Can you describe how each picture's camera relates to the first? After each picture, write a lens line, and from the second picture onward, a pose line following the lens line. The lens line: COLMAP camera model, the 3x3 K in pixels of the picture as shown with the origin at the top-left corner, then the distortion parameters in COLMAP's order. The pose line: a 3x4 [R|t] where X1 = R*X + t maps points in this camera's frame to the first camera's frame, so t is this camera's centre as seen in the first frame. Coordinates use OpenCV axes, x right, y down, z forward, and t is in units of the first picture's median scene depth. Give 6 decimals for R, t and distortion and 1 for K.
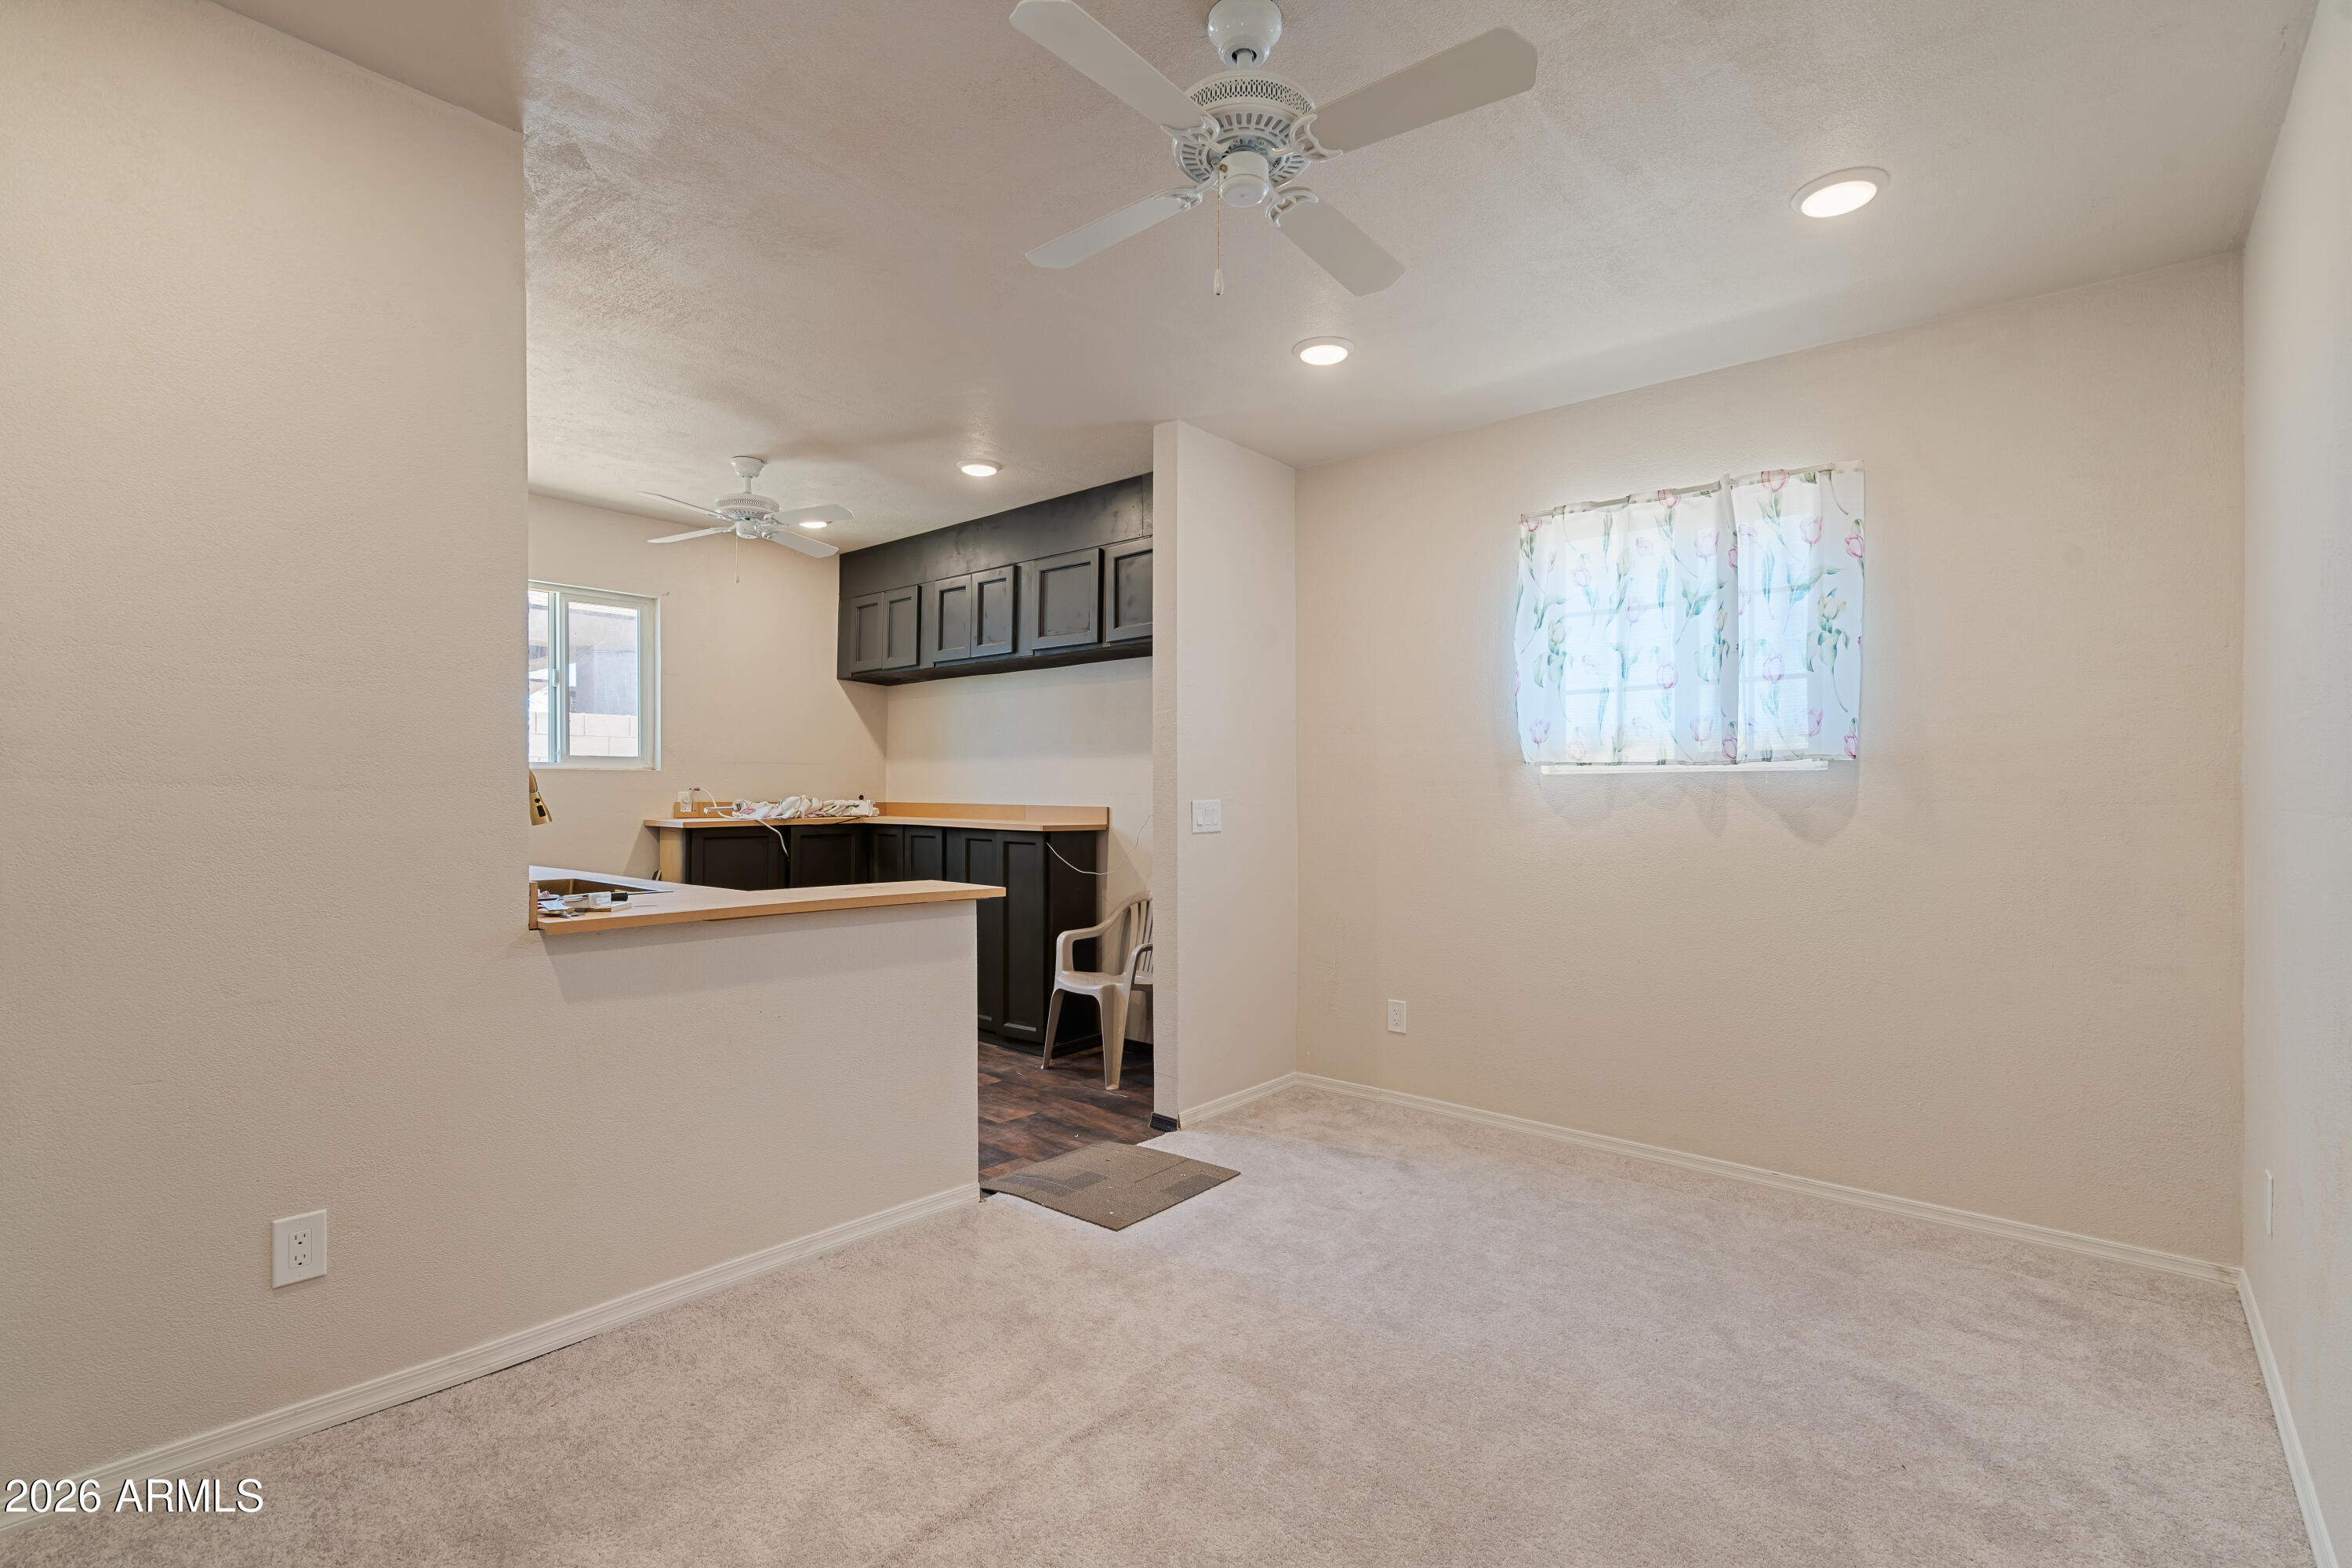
lens RADIAL K [[1074.6, 0, 1167.6], [0, 1074.6, 795.0], [0, 0, 1]] dist [-0.003159, 0.000957]
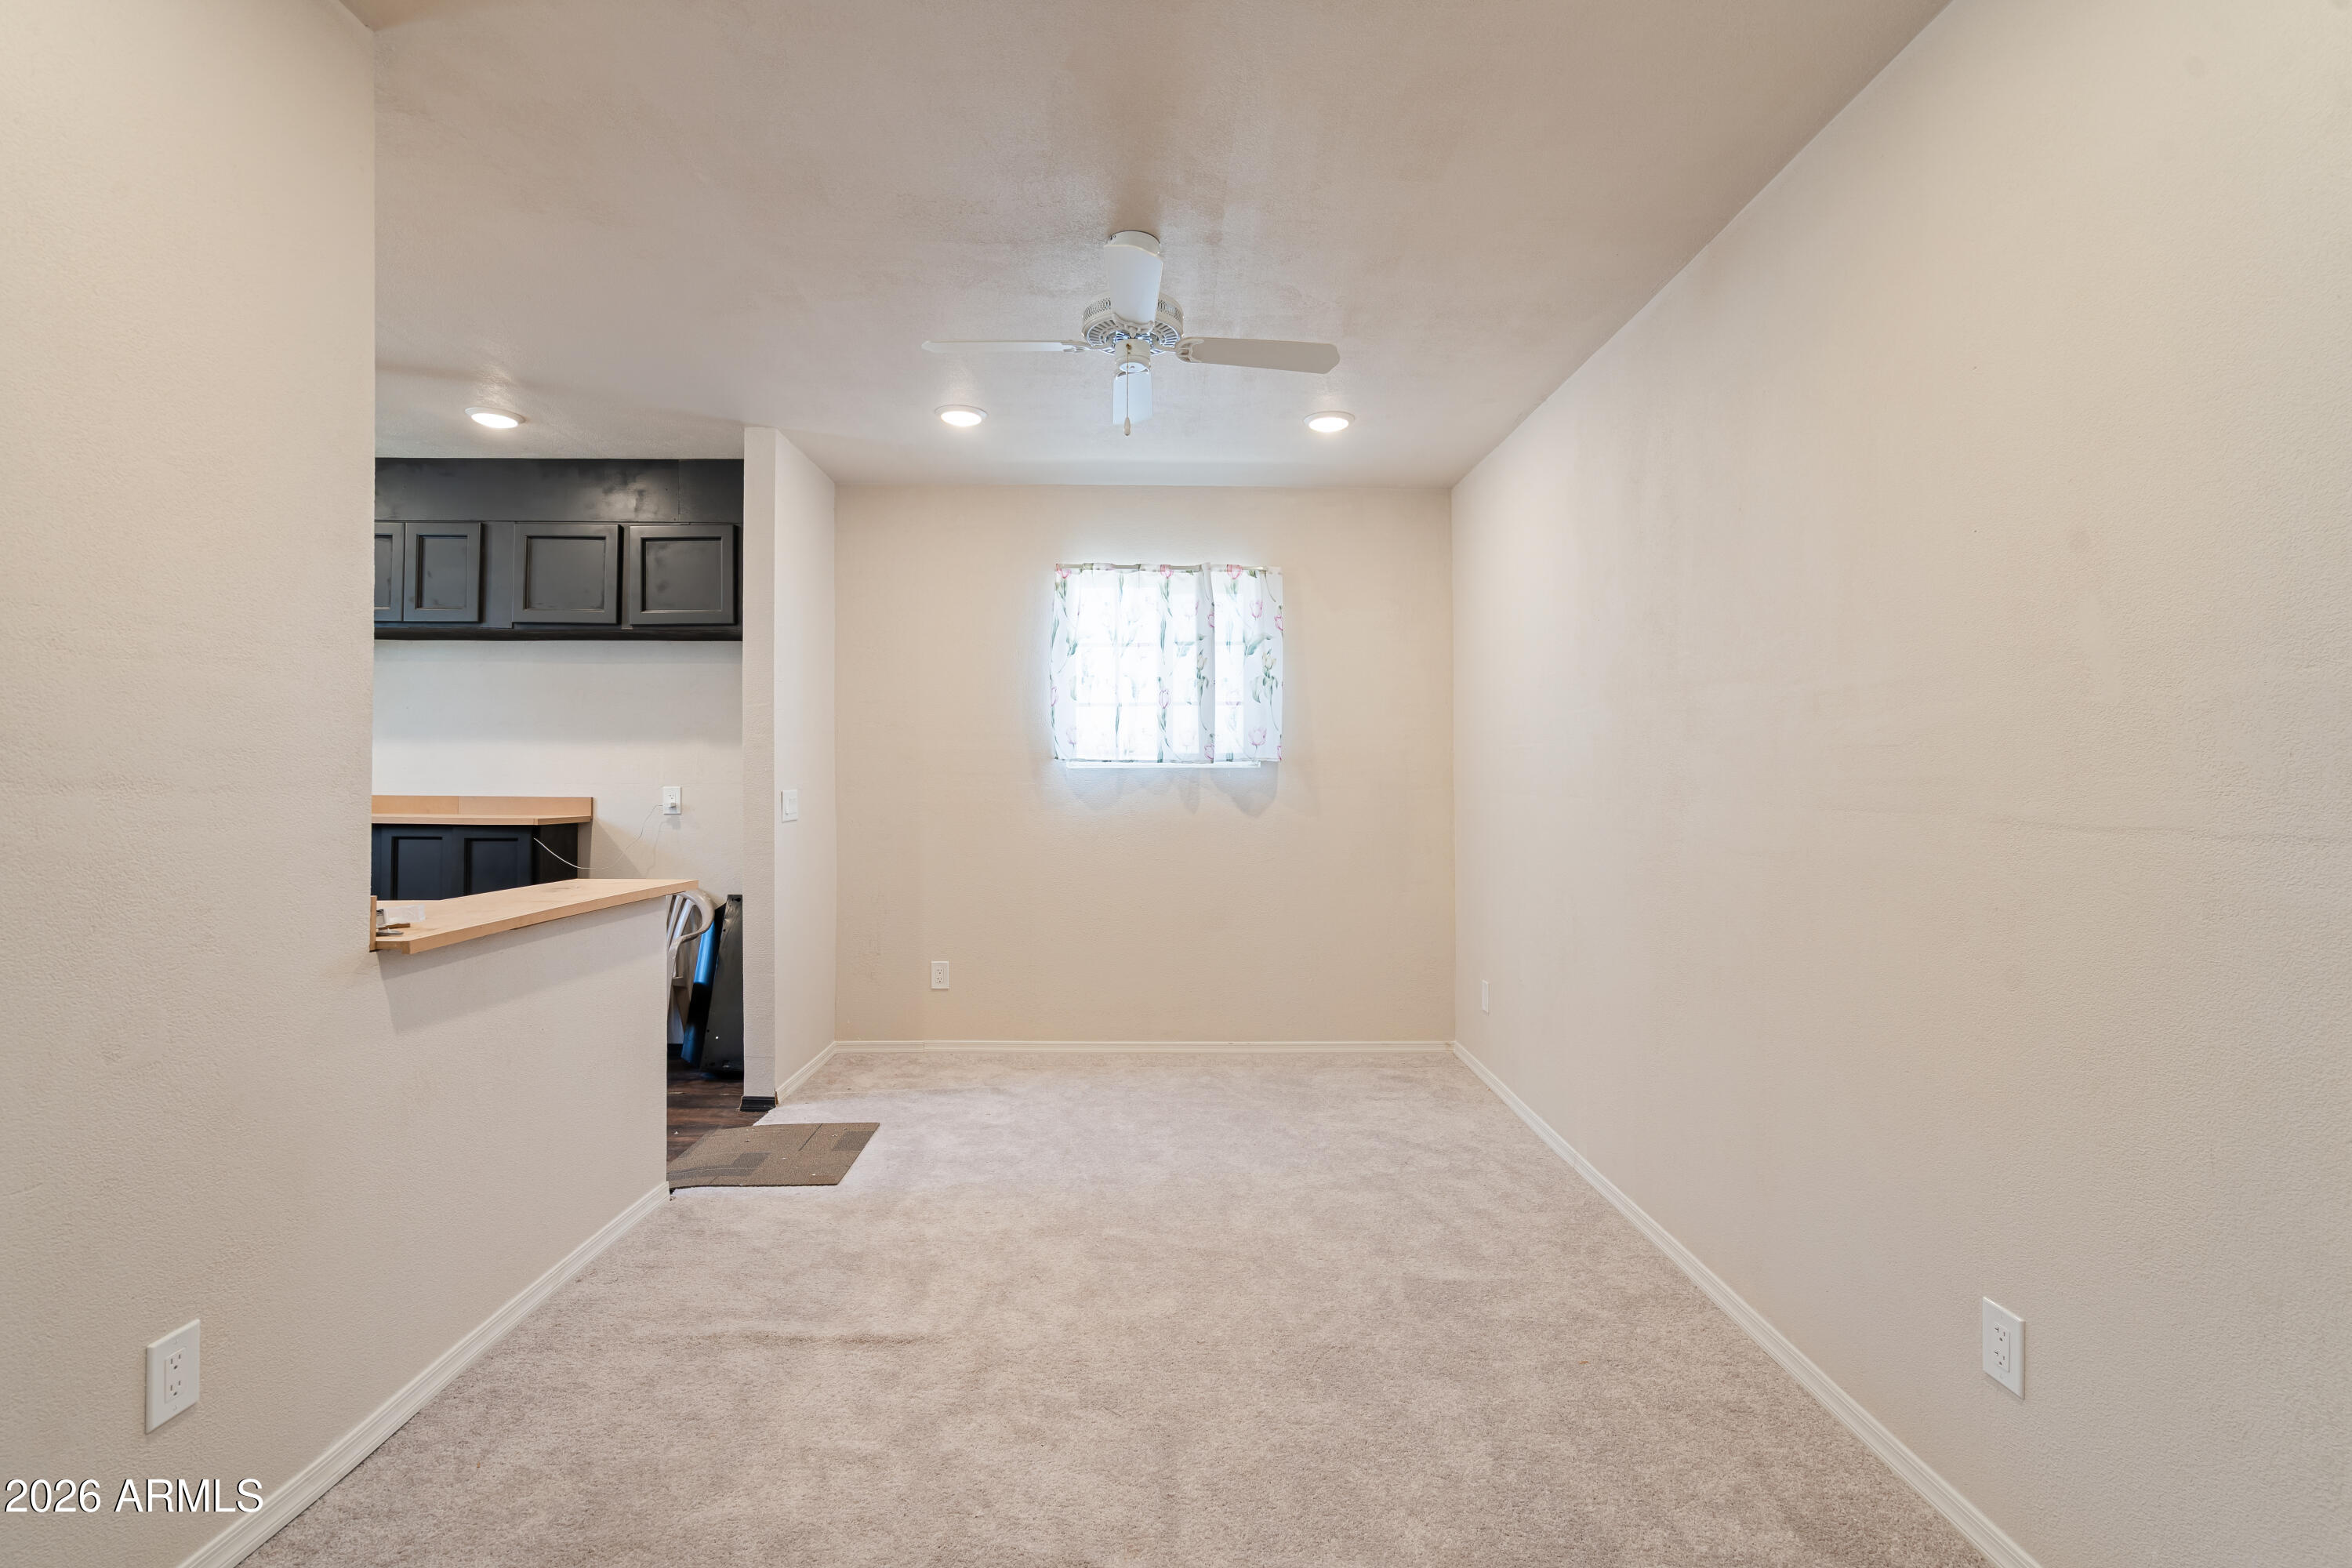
lens RADIAL K [[1084.4, 0, 1178.4], [0, 1084.4, 761.8], [0, 0, 1]] dist [-0.002841, 0.001046]
pose [[0.742373, 0.008895, 0.669927, -0.398922], [0.000631, 0.999902, -0.013974, -0.008071], [-0.669986, 0.010797, 0.742295, -0.045236]]
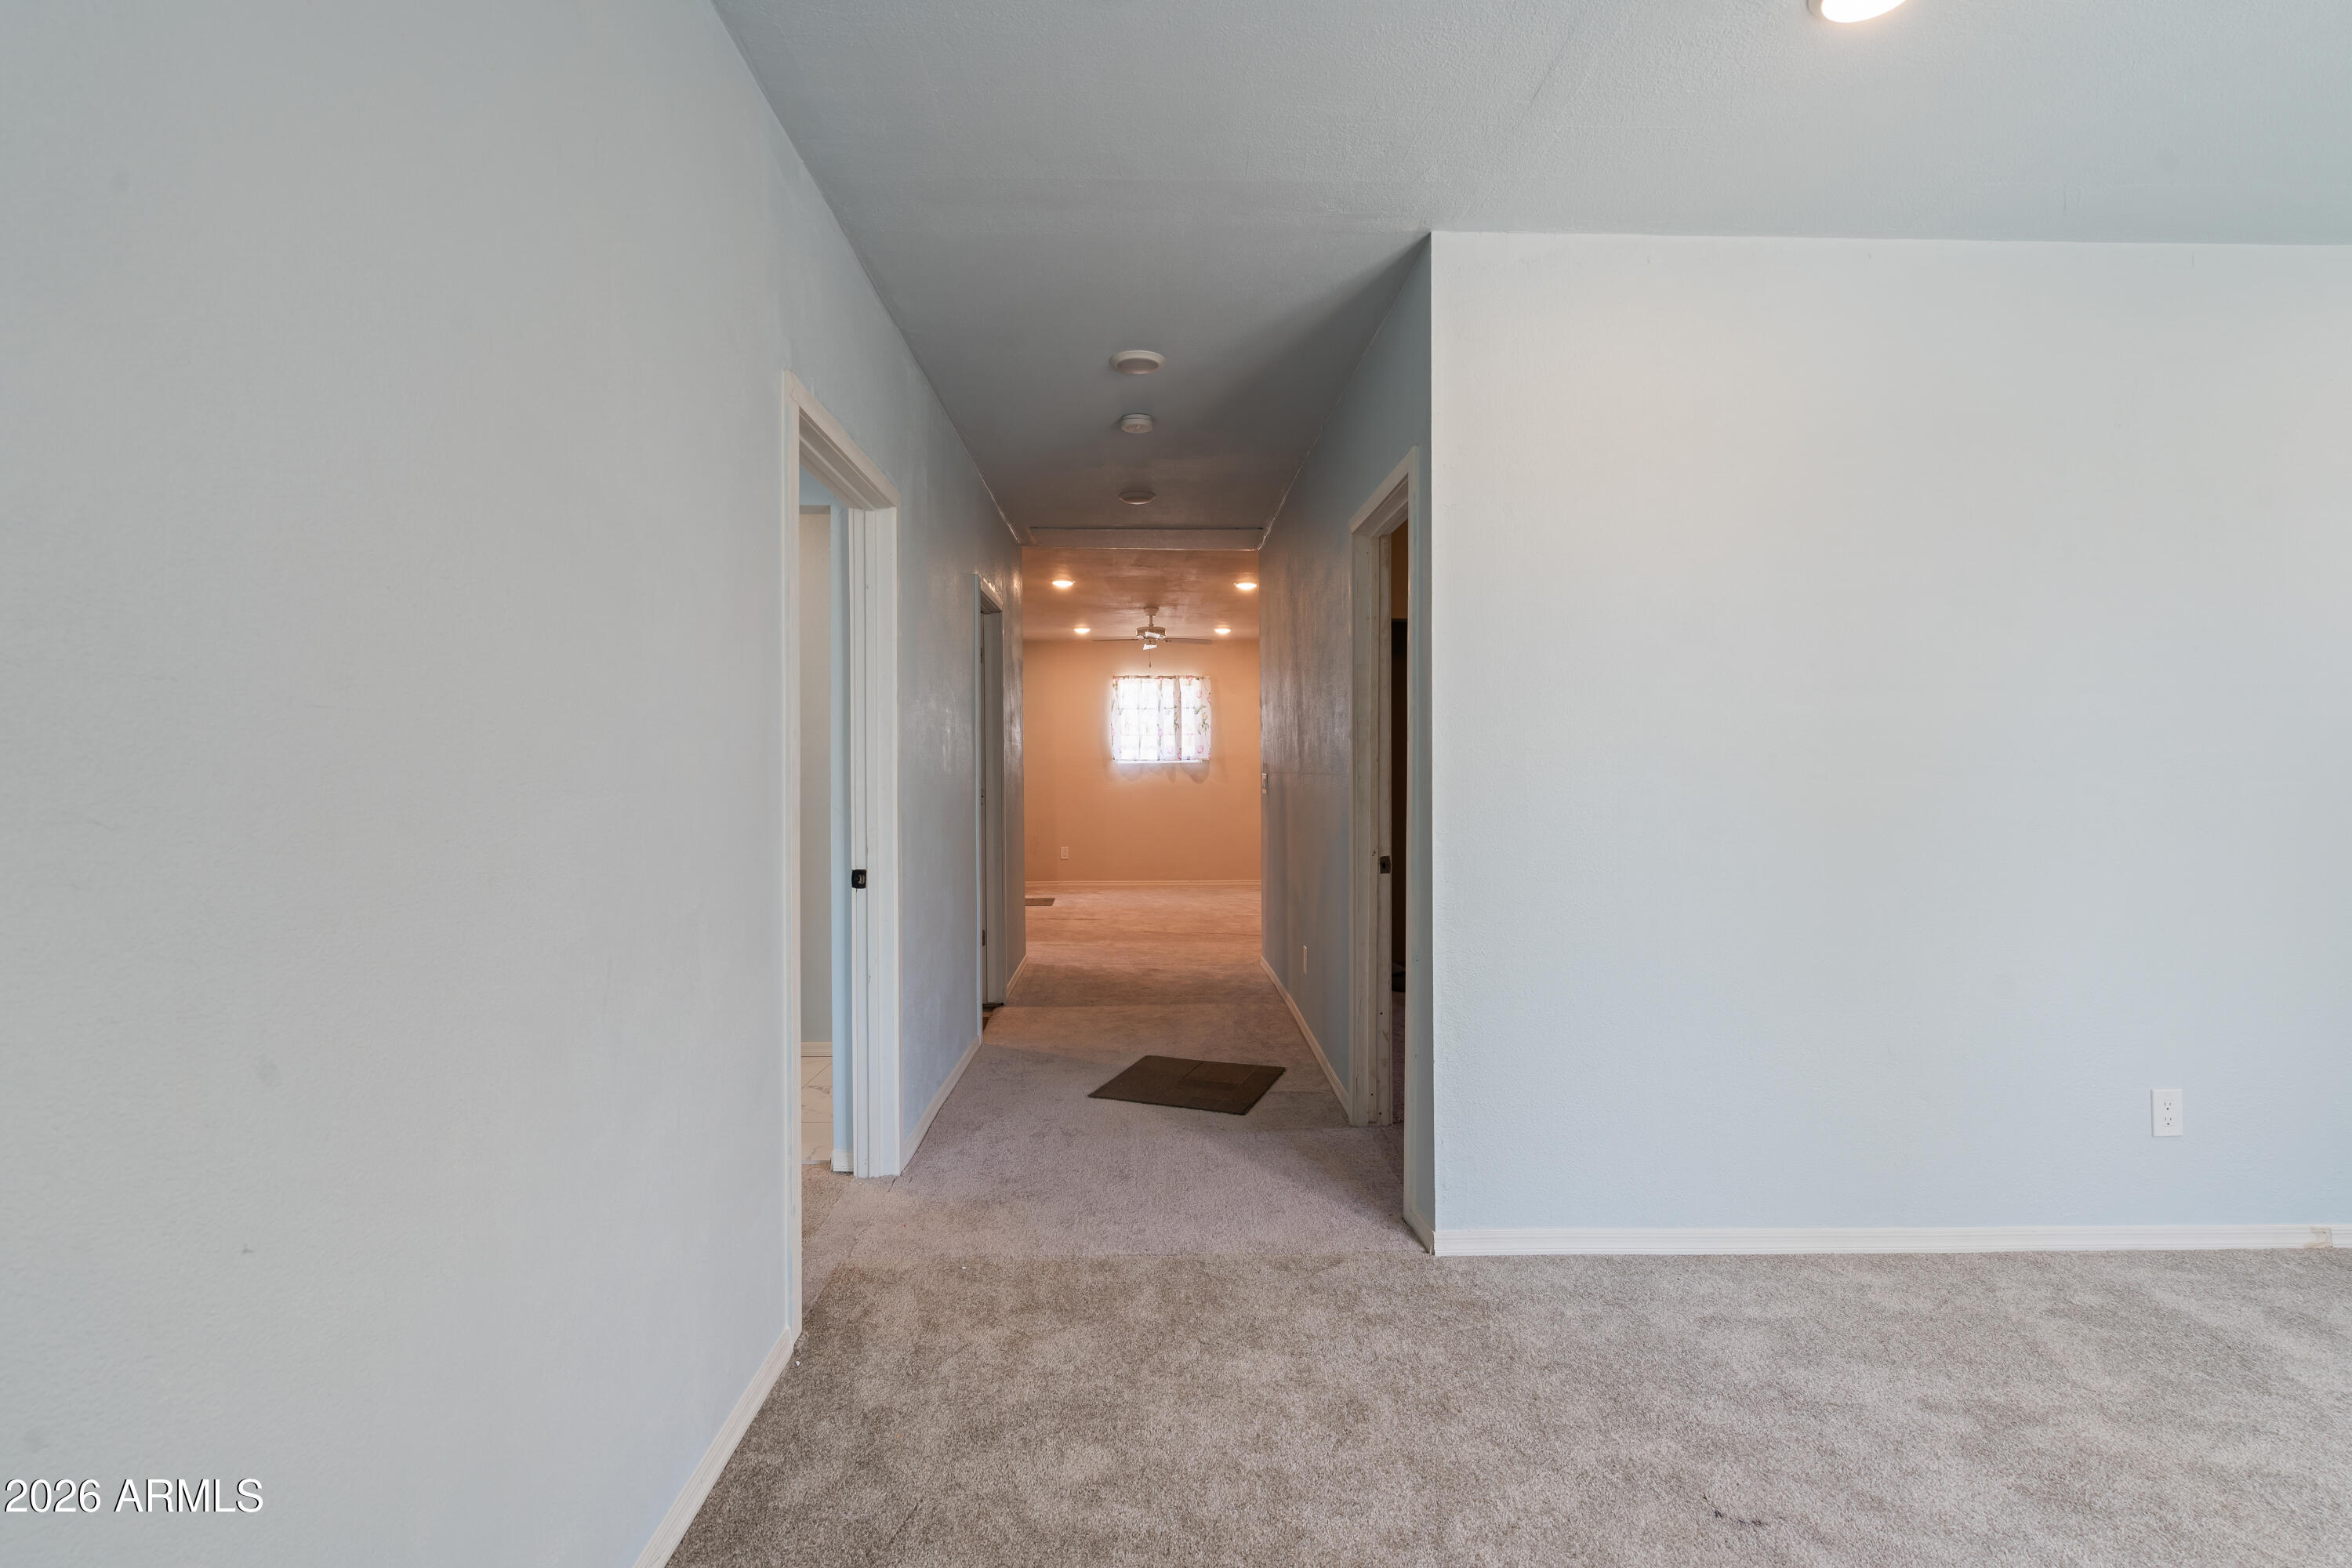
lens RADIAL K [[1071.3, 0, 1171.6], [0, 1071.3, 789.7], [0, 0, 1]] dist [-0.001949, 0.001015]
pose [[0.739048, -0.016360, 0.673454, -1.459164], [0.010091, 0.999862, 0.013215, 0.015202], [-0.673577, -0.002971, 0.739111, -1.219276]]
